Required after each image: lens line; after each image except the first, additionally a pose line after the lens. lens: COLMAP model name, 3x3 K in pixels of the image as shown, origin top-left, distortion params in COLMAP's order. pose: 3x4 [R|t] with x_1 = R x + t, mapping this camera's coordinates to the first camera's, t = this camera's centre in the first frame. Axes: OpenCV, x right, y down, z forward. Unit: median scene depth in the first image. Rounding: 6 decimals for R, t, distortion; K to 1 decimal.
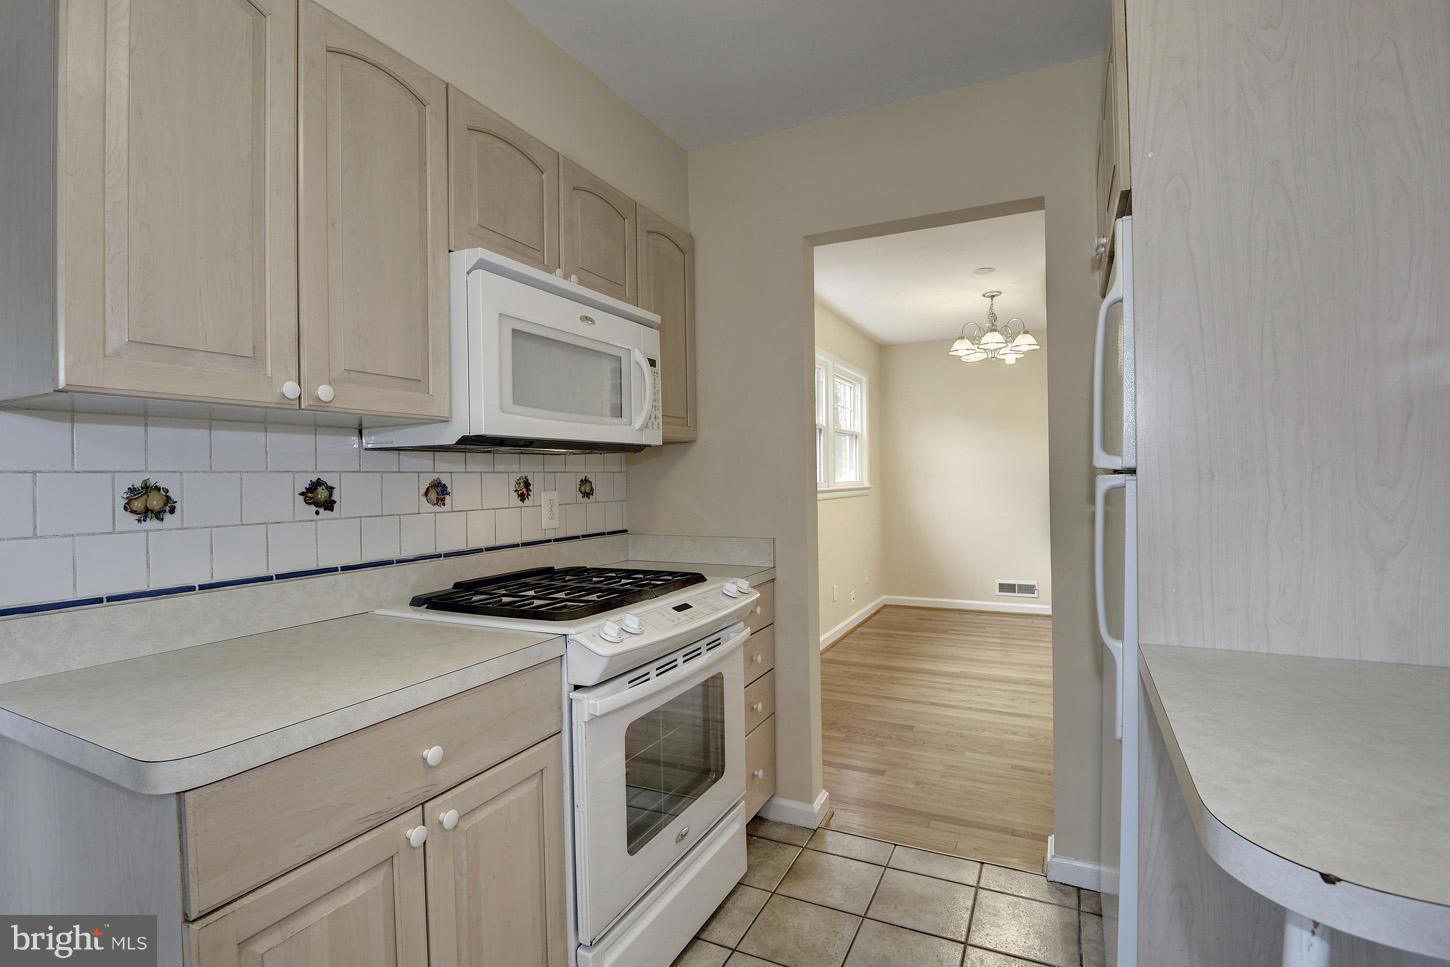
lens RADIAL K [[691.7, 0, 729.8], [0, 691.7, 476.6], [0, 0, 1]] dist [-0.000847, -0.000009]
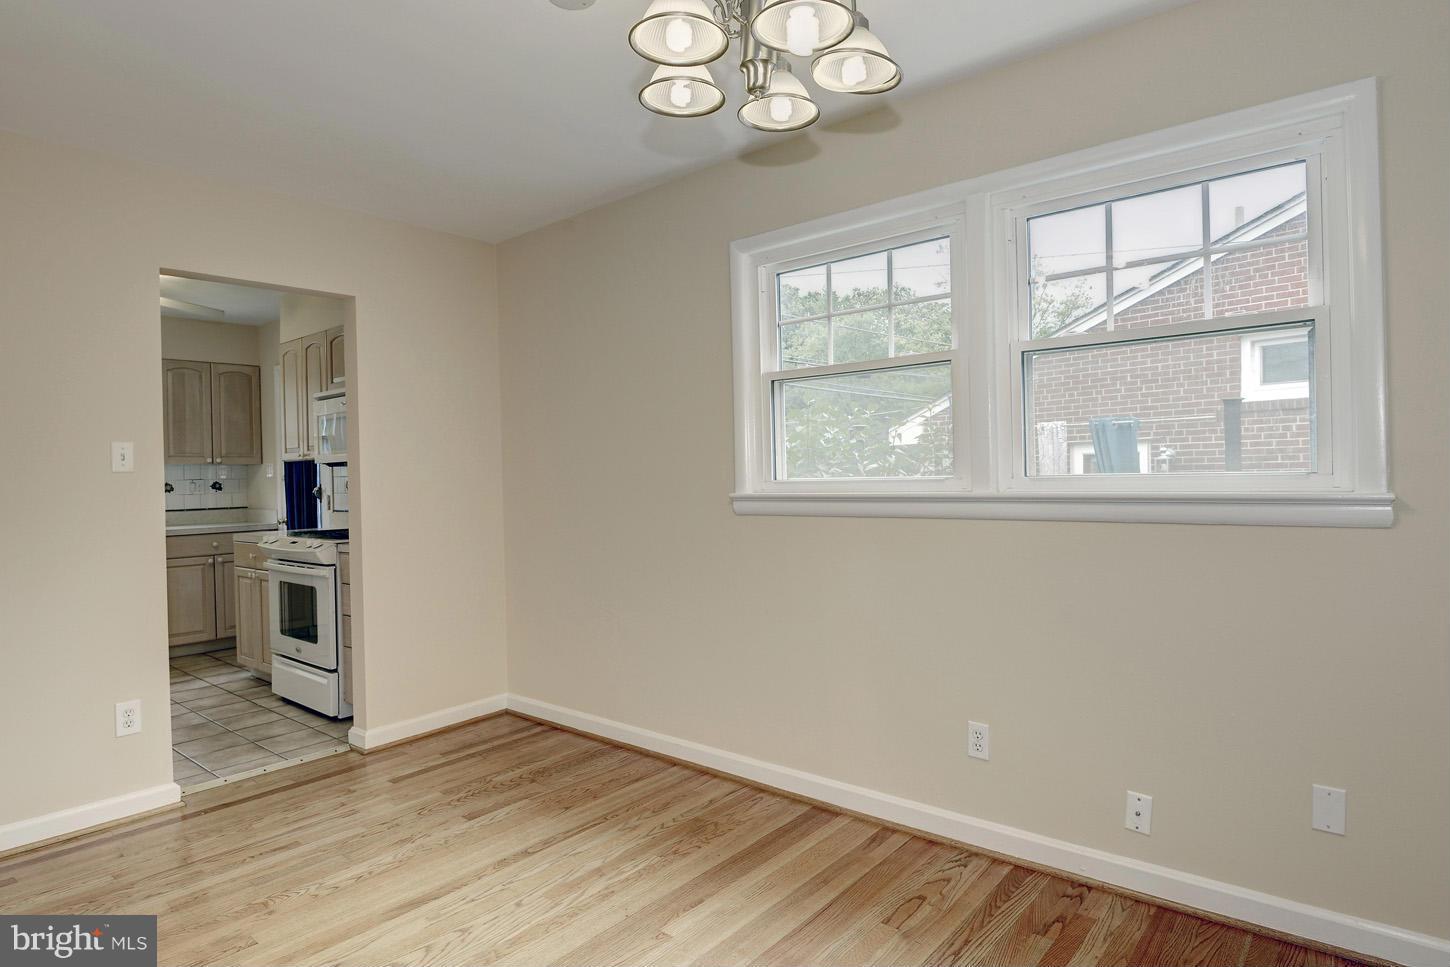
lens RADIAL K [[797.9, 0, 689.5], [0, 797.9, 481.2], [0, 0, 1]] dist [-0.000010, 0.000084]
pose [[-0.268345, 0.025002, -0.962998, 1.722064], [0.027444, 0.999456, 0.018301, -0.004841], [0.962932, -0.021518, -0.268885, 2.503074]]
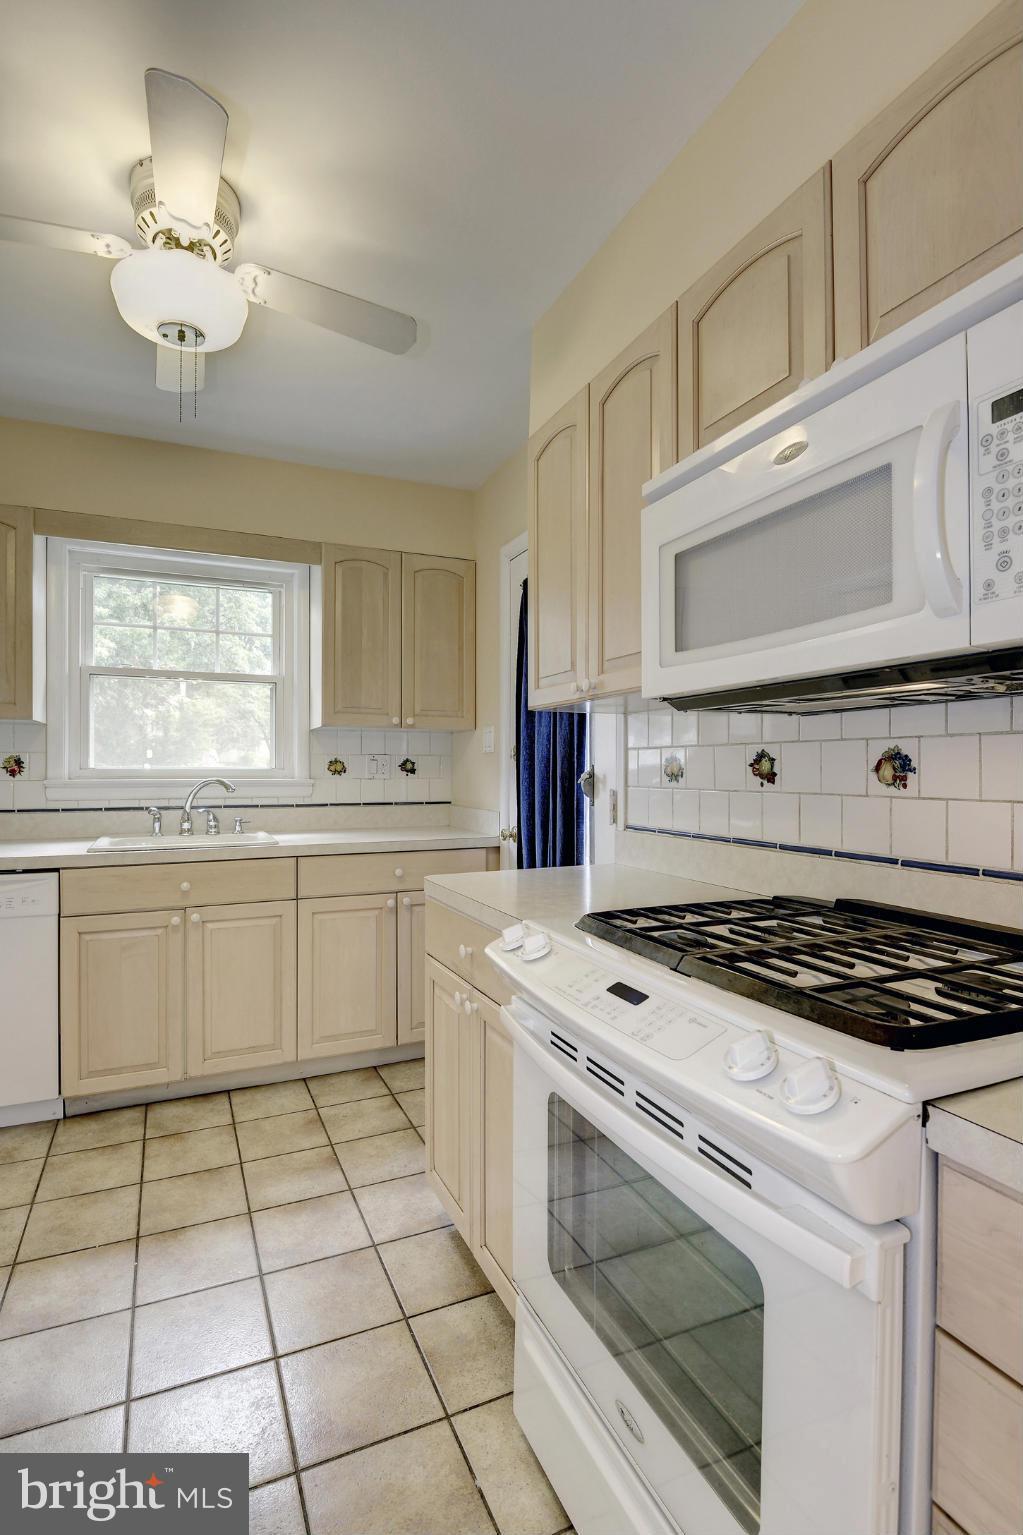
lens RADIAL K [[746.8, 0, 516.3], [0, 746.8, 768.0], [0, 0, 1]] dist [0.000805, 0.000232]
pose [[-0.633708, 0.013014, -0.773463, 0.372361], [0.009972, 0.999913, 0.008654, 0.013055], [0.773508, -0.002229, -0.633782, 1.156199]]
